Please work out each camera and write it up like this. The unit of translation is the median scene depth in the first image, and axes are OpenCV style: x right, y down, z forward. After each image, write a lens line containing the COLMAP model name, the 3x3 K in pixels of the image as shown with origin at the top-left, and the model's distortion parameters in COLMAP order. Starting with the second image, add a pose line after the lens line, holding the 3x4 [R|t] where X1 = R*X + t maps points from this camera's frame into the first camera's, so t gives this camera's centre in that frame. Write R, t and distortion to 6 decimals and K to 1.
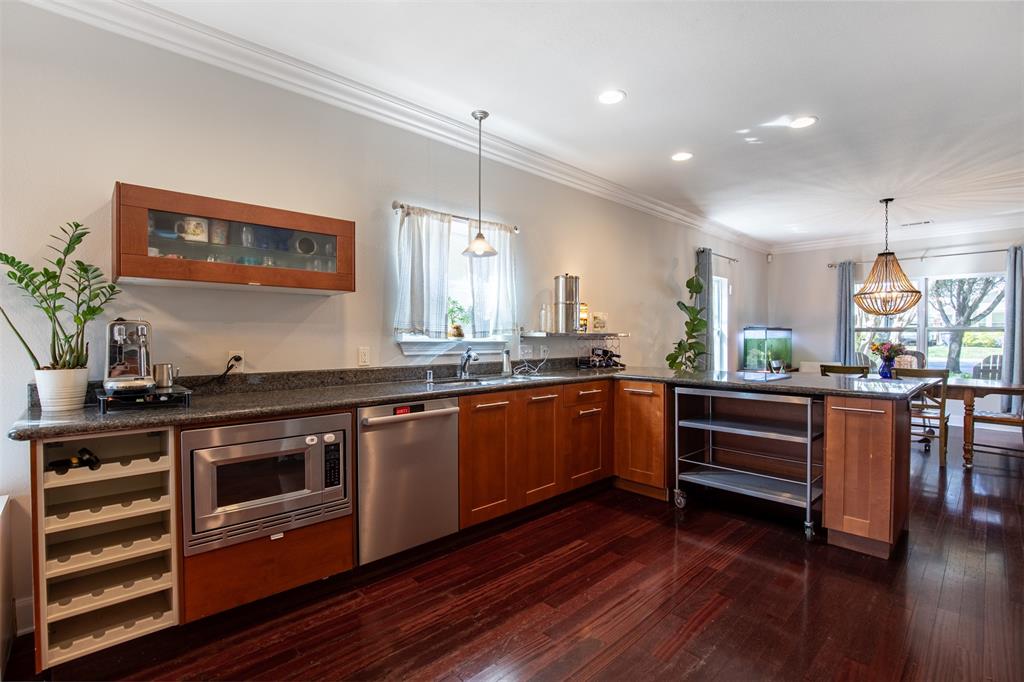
lens RADIAL K [[467.5, 0, 519.4], [0, 467.5, 335.6], [0, 0, 1]] dist [-0.035389, 0.000413]
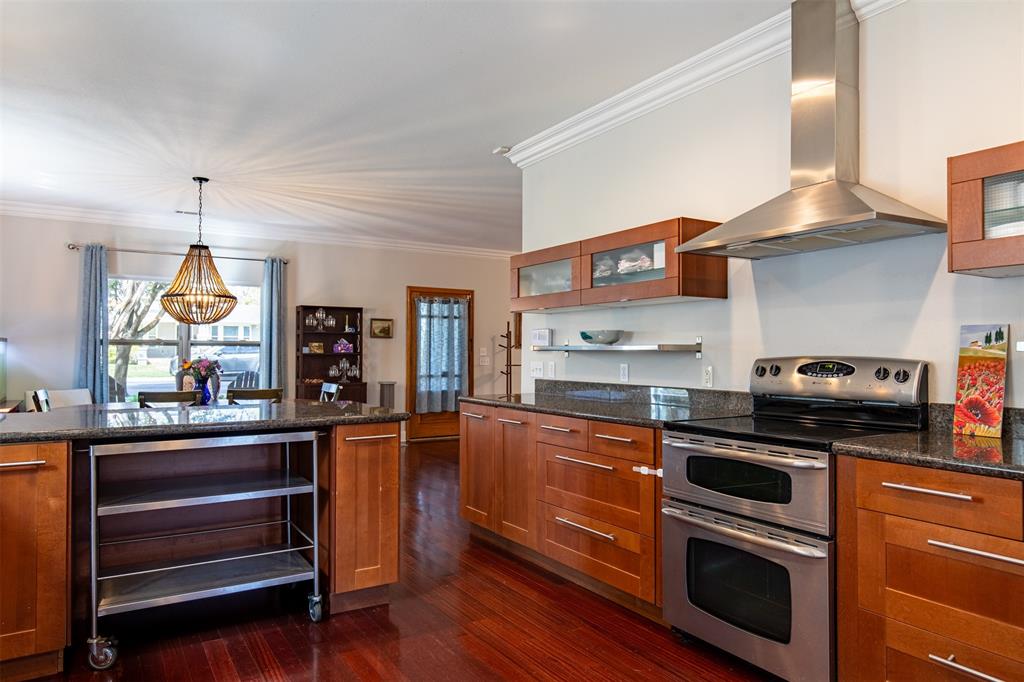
lens RADIAL K [[661.8, 0, 509.4], [0, 661.8, 332.9], [0, 0, 1]] dist [0.008225, 0.000208]
pose [[0.213548, 0.029080, 0.976500, -0.299065], [-0.003660, 0.999574, -0.028966, 0.001635], [-0.976926, 0.002611, 0.213563, 0.350490]]
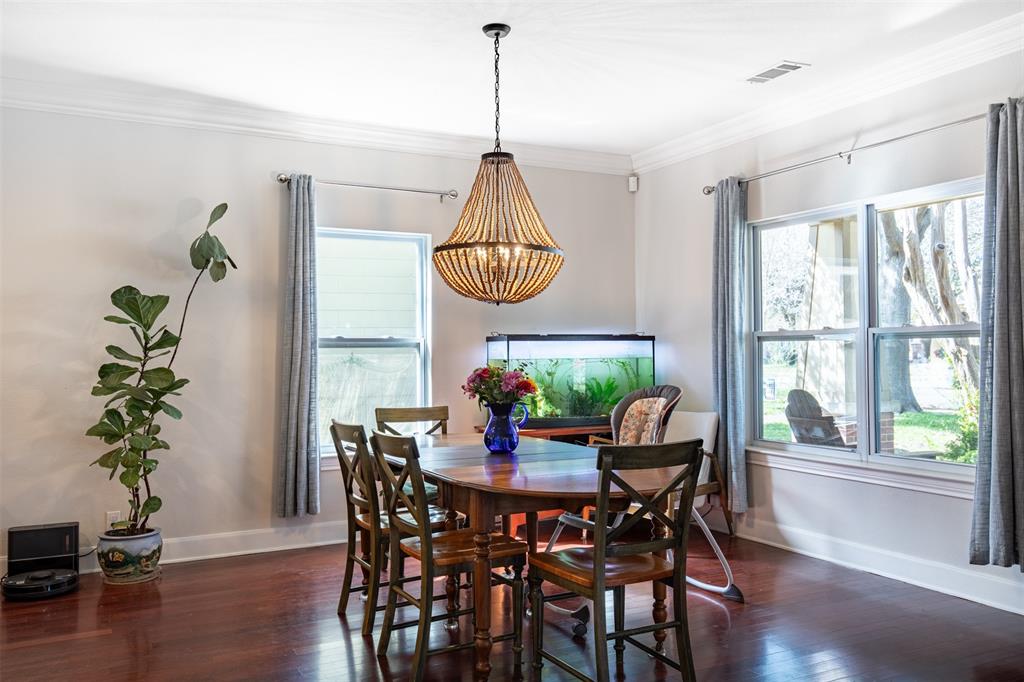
lens RADIAL K [[853.4, 0, 512.6], [0, 853.4, 347.6], [0, 0, 1]] dist [0.013656, -0.004531]
pose [[0.960559, -0.010072, -0.277894, 1.579833], [0.008624, 0.999942, -0.006433, -0.000015], [0.277943, 0.003783, 0.960590, 0.385349]]
